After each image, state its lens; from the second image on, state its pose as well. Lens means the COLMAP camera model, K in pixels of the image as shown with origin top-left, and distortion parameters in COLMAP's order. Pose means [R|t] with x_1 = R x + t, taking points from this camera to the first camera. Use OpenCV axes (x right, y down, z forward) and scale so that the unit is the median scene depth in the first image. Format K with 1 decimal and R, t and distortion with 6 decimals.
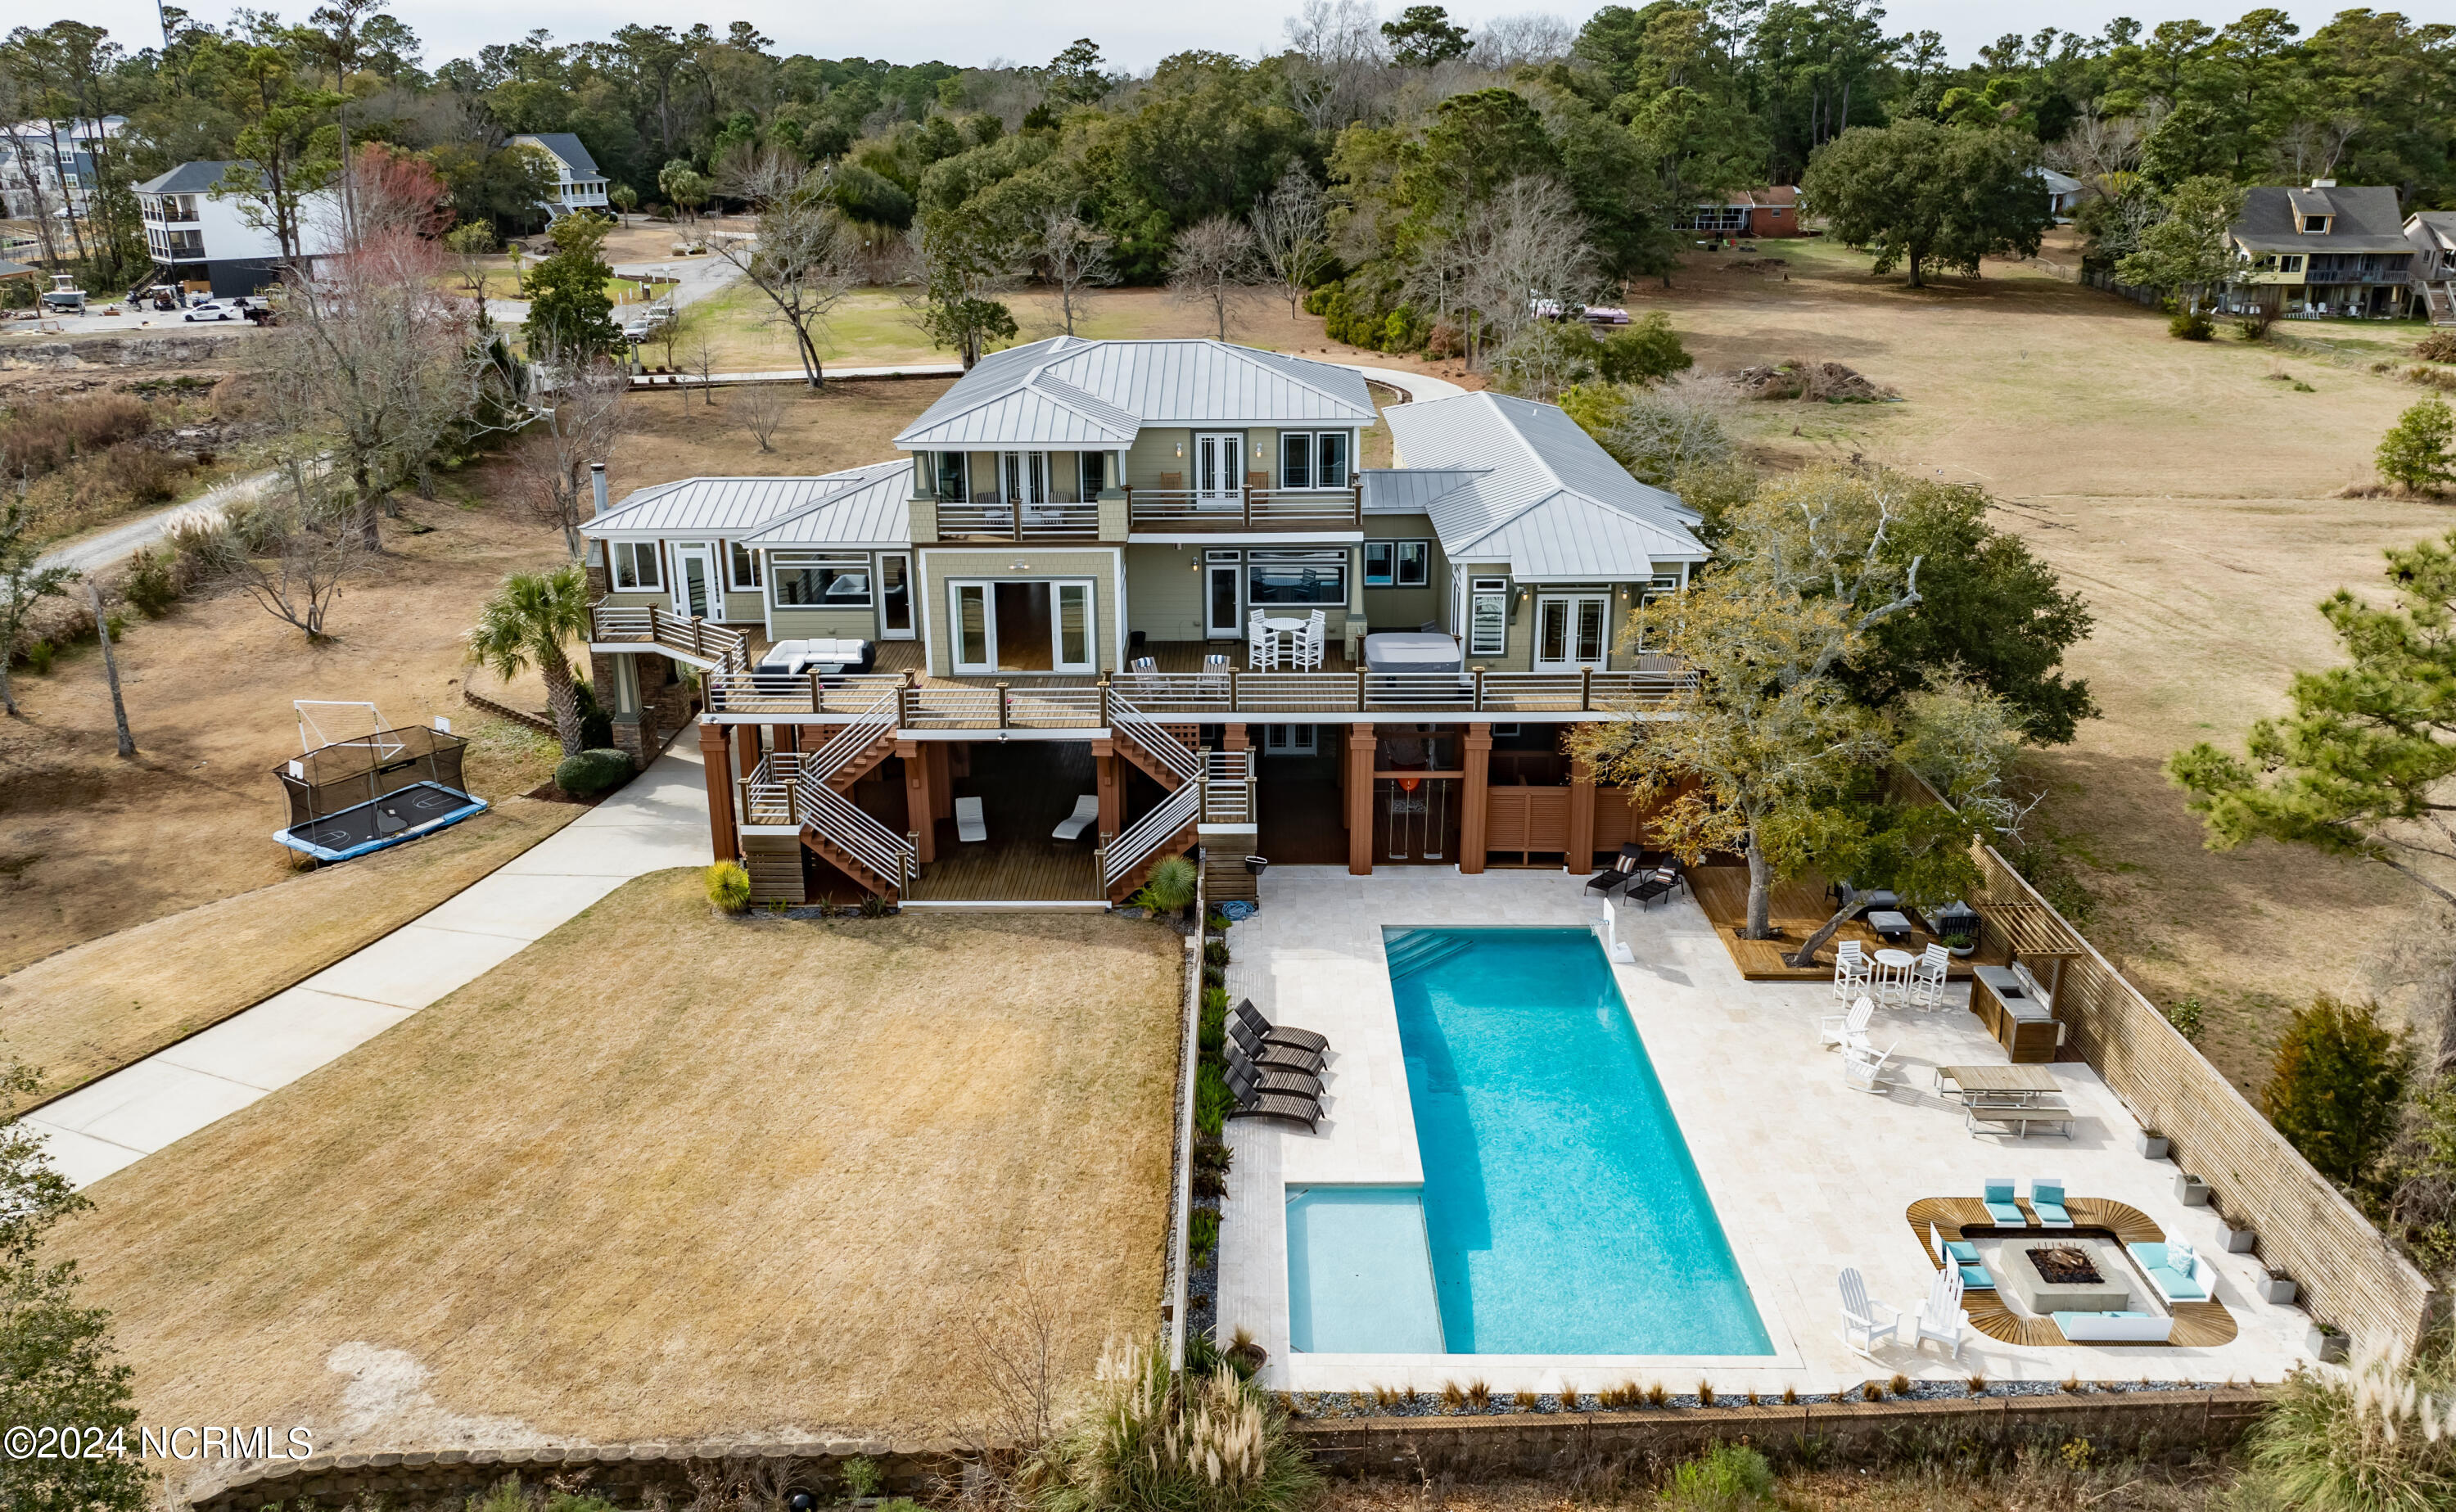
lens RADIAL K [[1859.5, 0, 1209.3], [0, 1859.5, 750.6], [0, 0, 1]] dist [-0.021705, 0.001868]
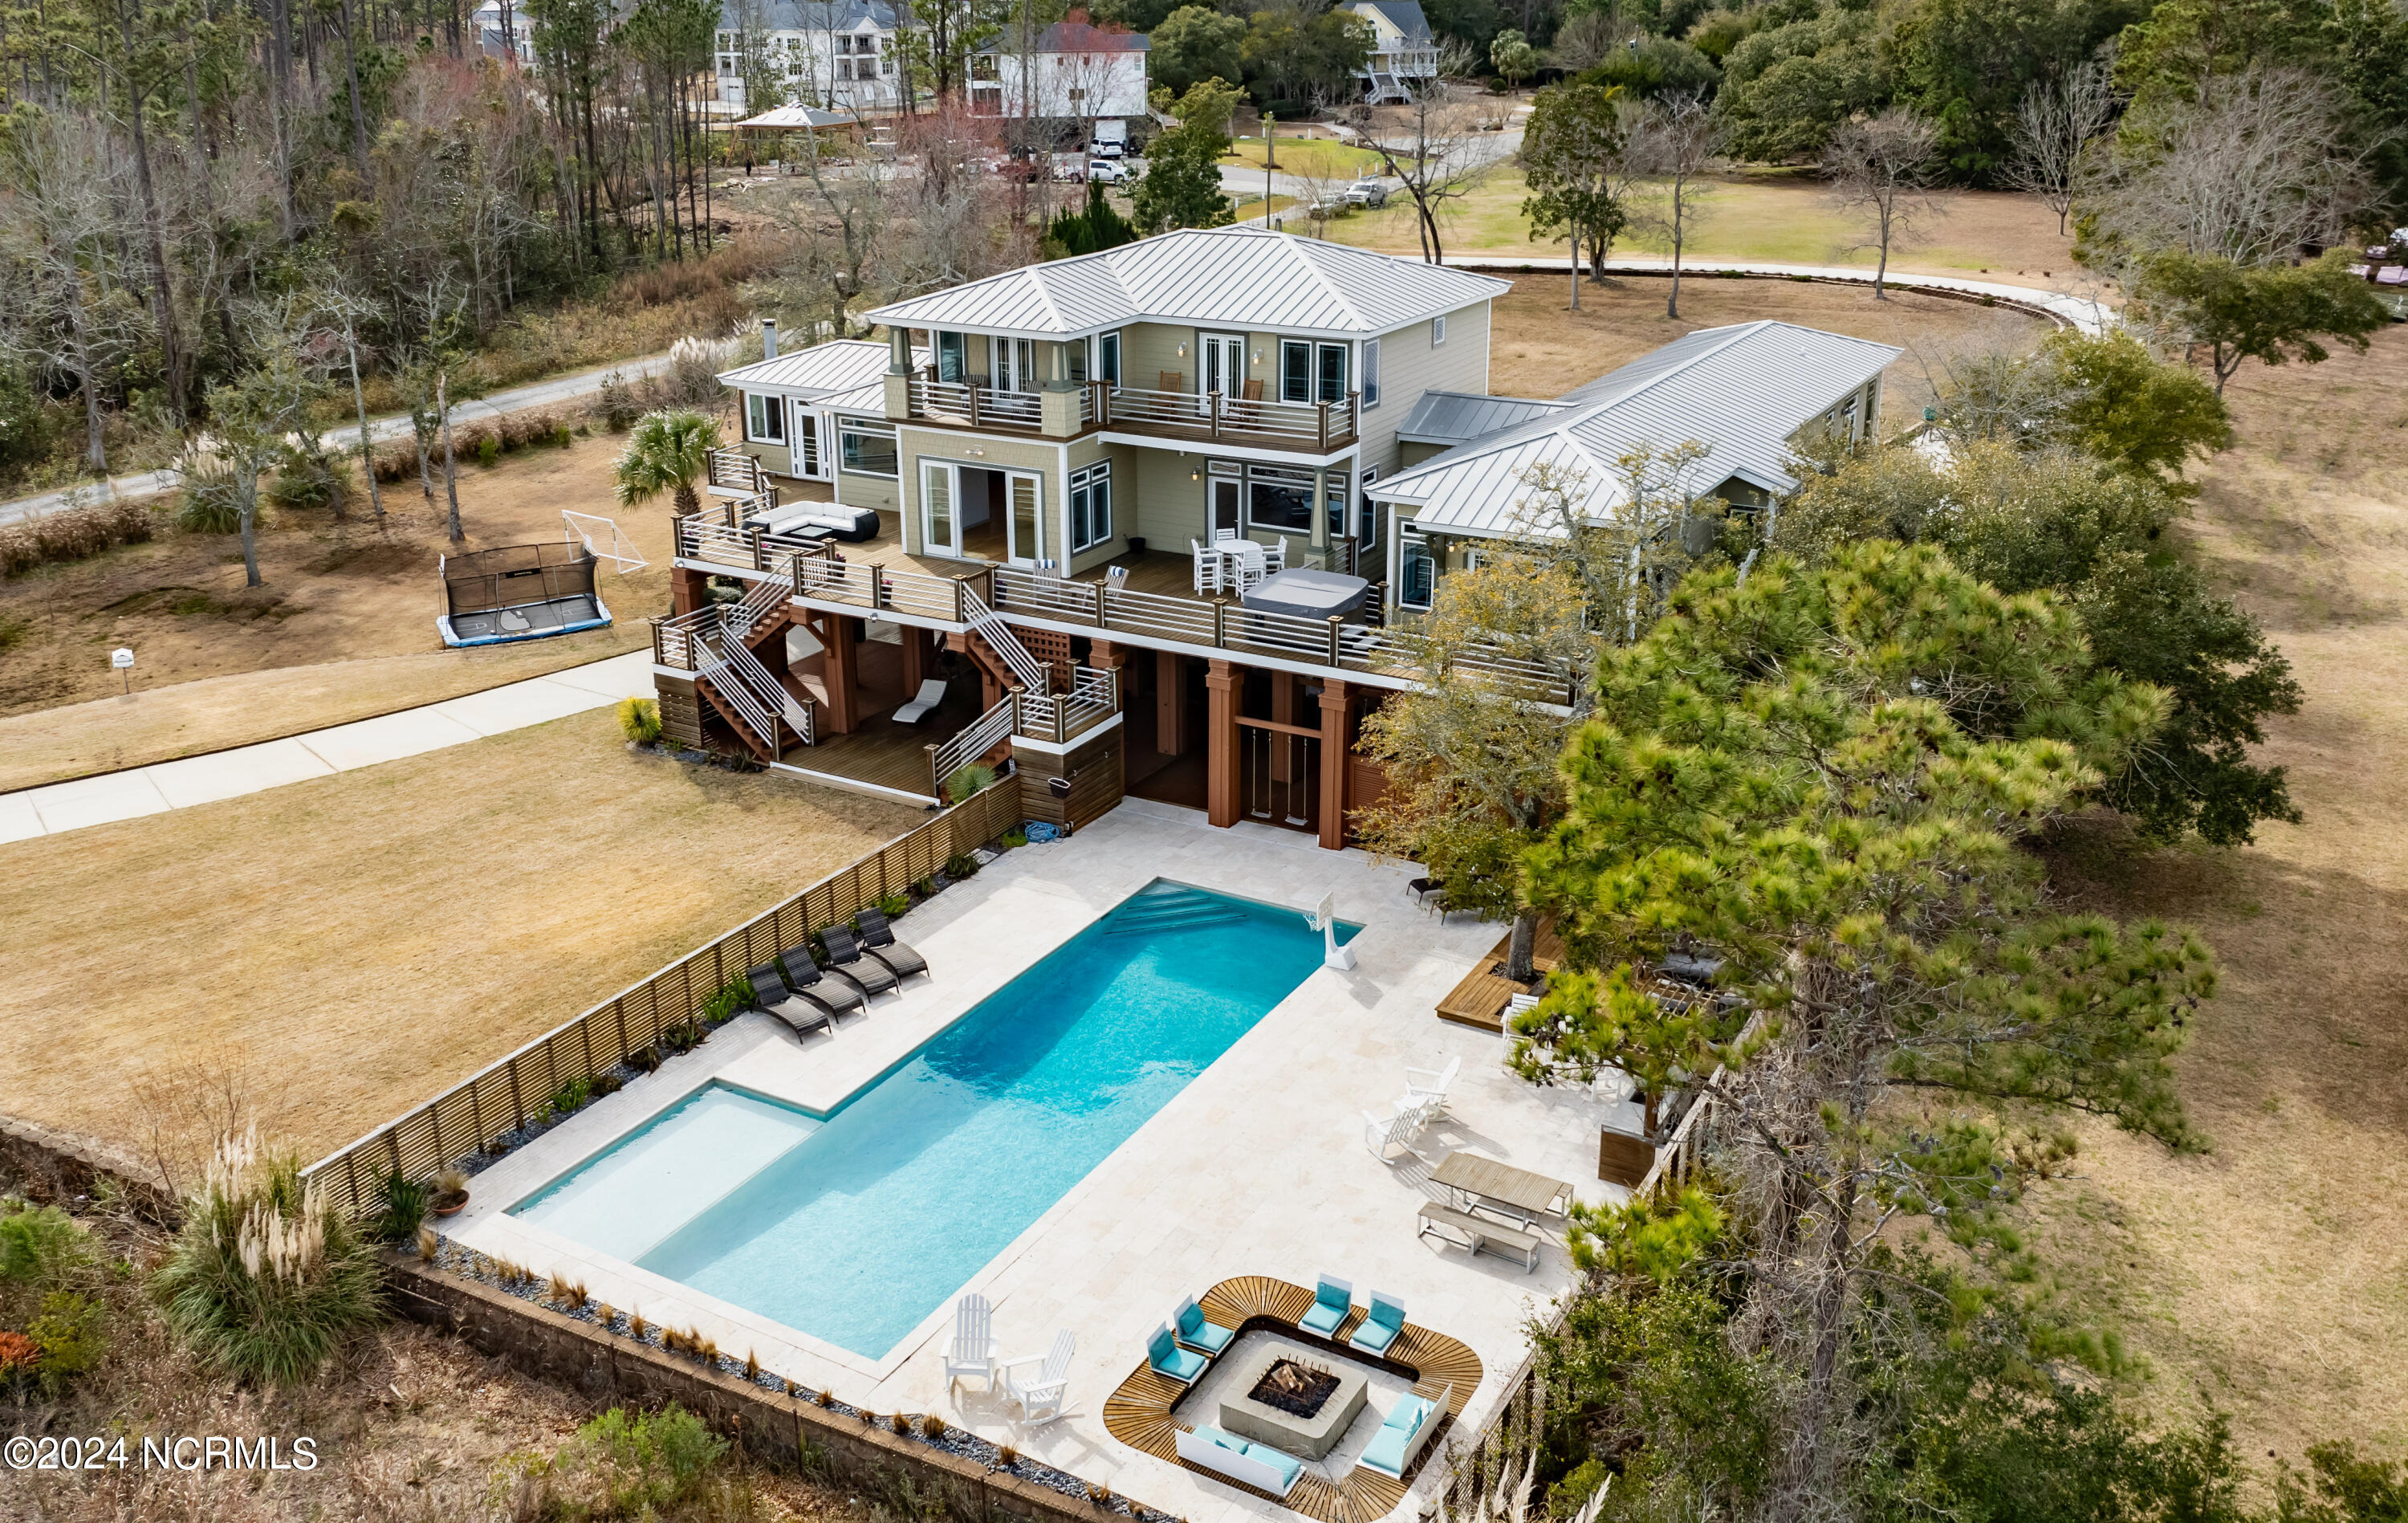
lens RADIAL K [[2035.6, 0, 1195.0], [0, 2035.6, 689.8], [0, 0, 1]] dist [-0.017021, -0.009260]
pose [[0.878893, 0.159068, -0.449715, 0.515159], [-0.156648, 0.986724, 0.042871, -0.040678], [0.450564, 0.032768, 0.892143, 0.103822]]
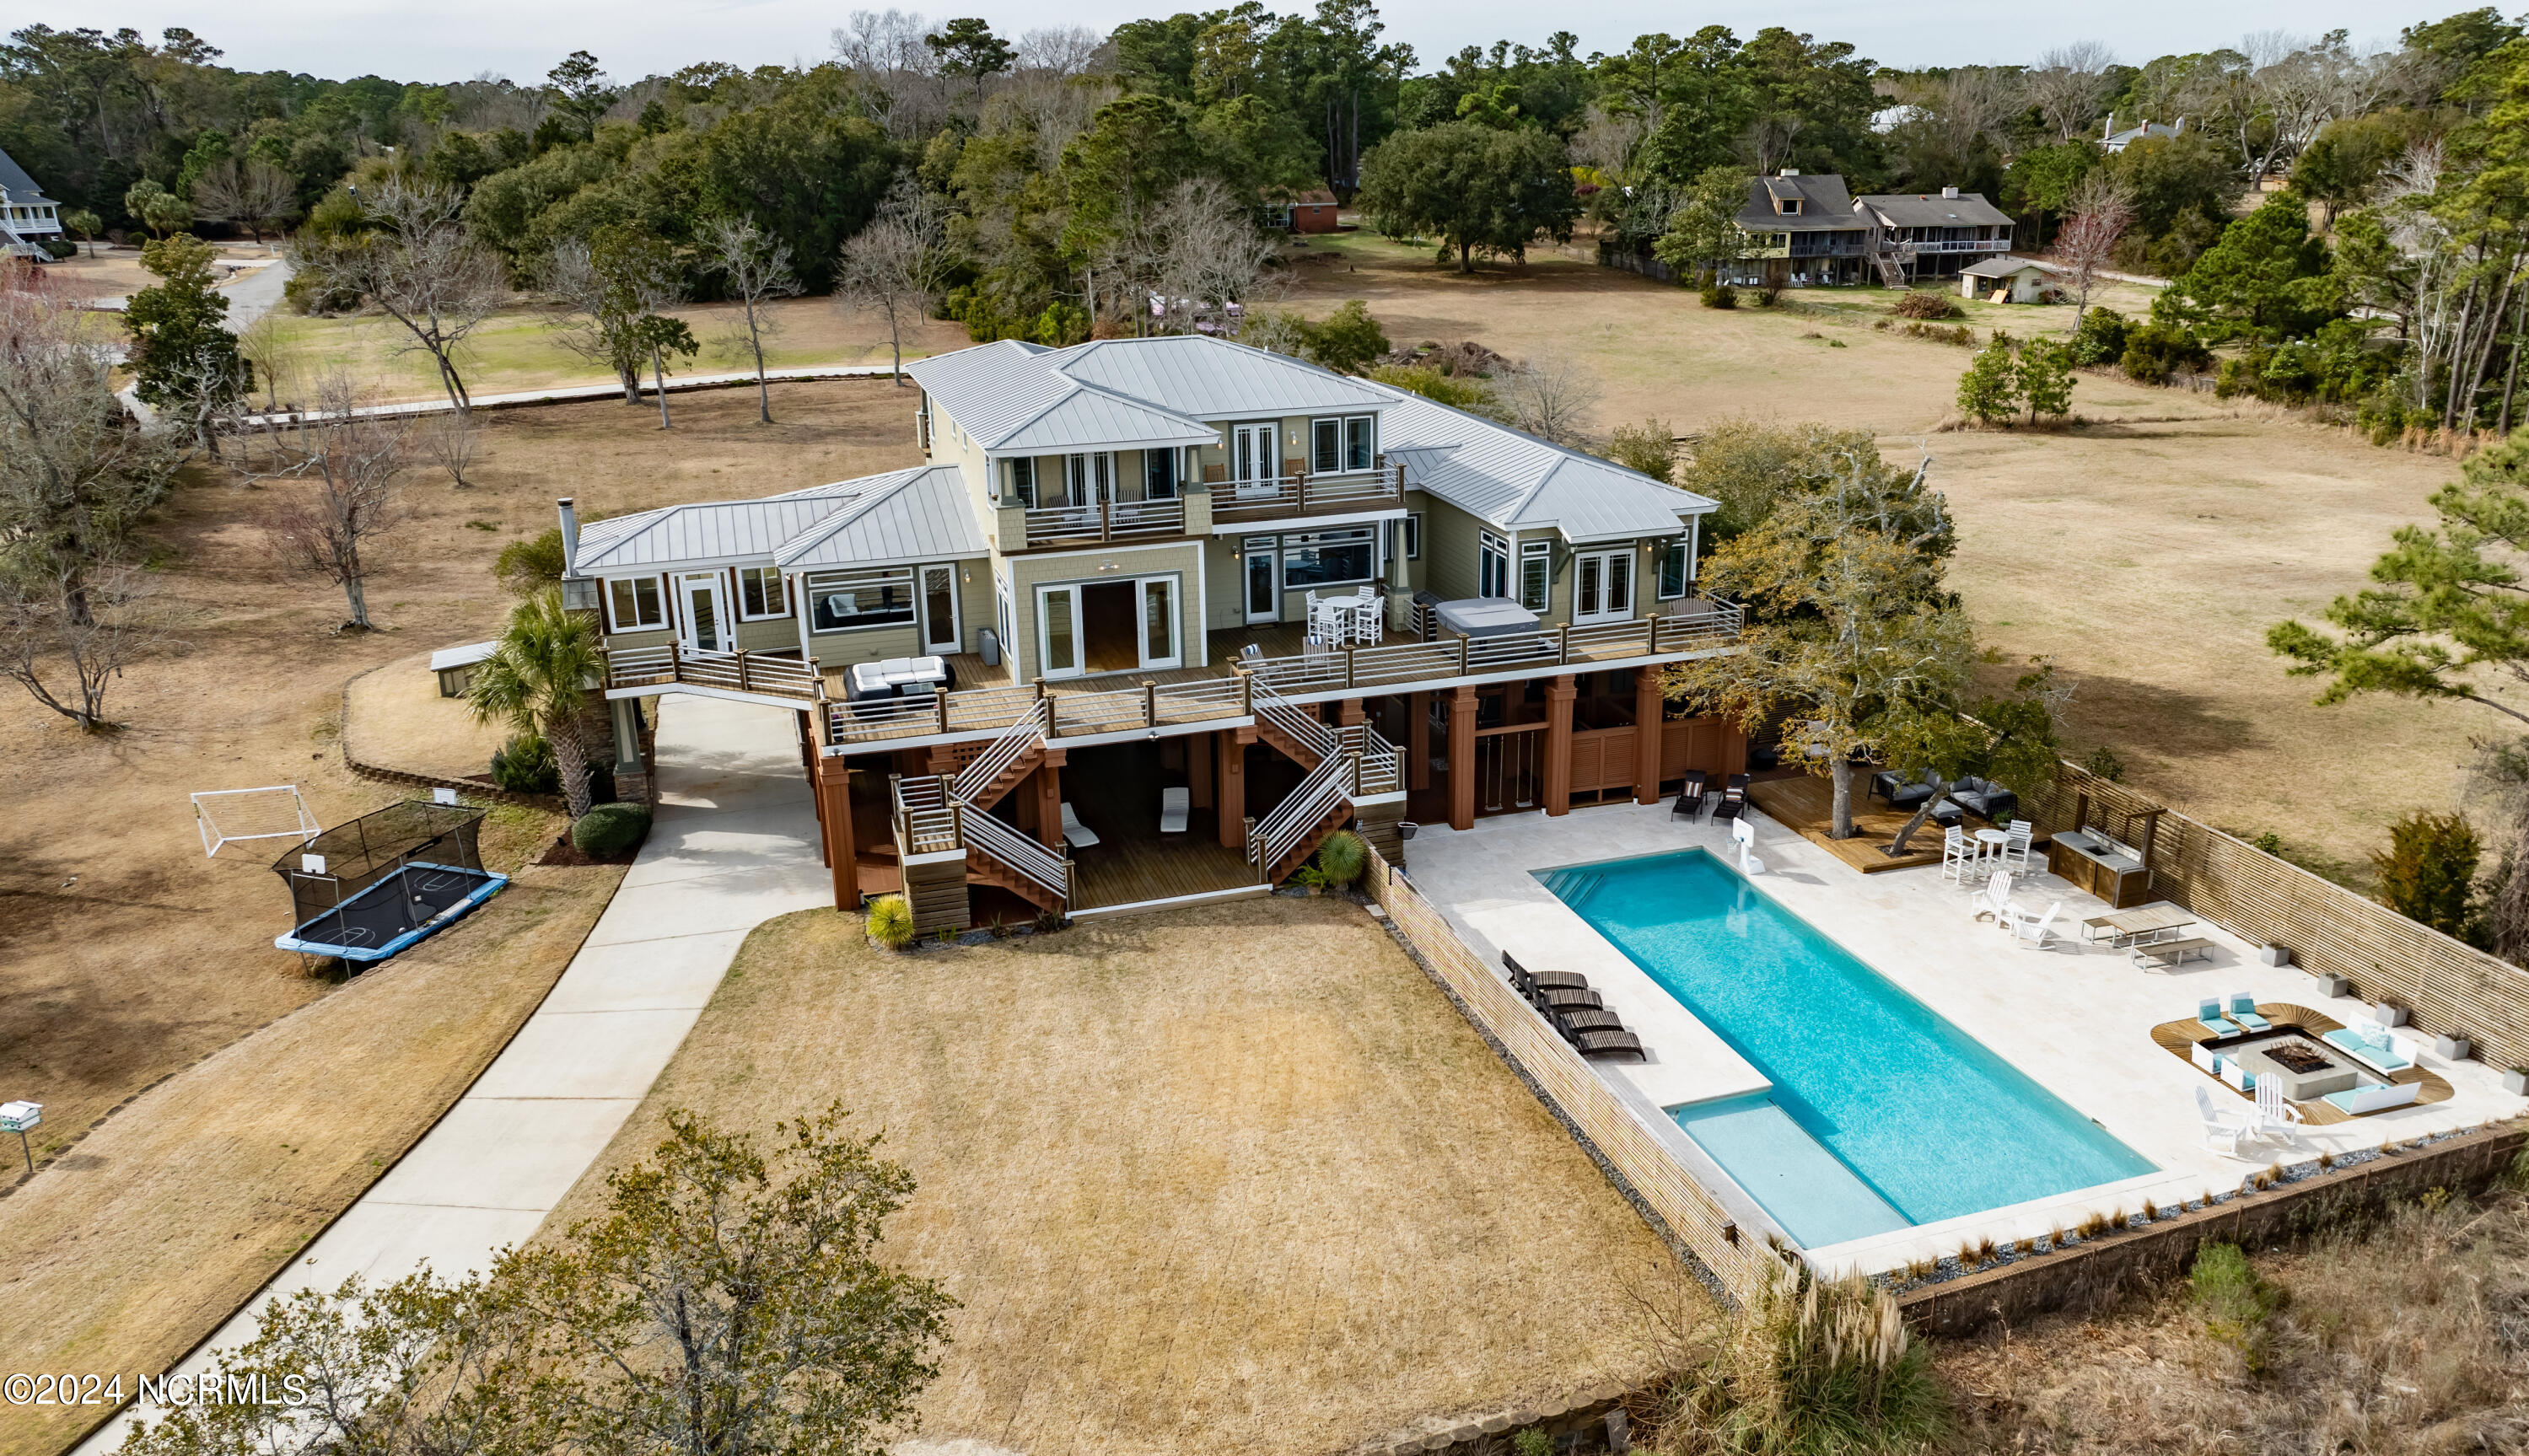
lens RADIAL K [[1794.4, 0, 1264.5], [0, 1794.4, 728.0], [0, 0, 1]] dist [-0.021462, 0.001475]
pose [[0.948571, -0.107835, 0.297632, -0.328412], [0.109496, 0.993925, 0.011140, -0.014810], [-0.297025, 0.022022, 0.954616, 0.056927]]
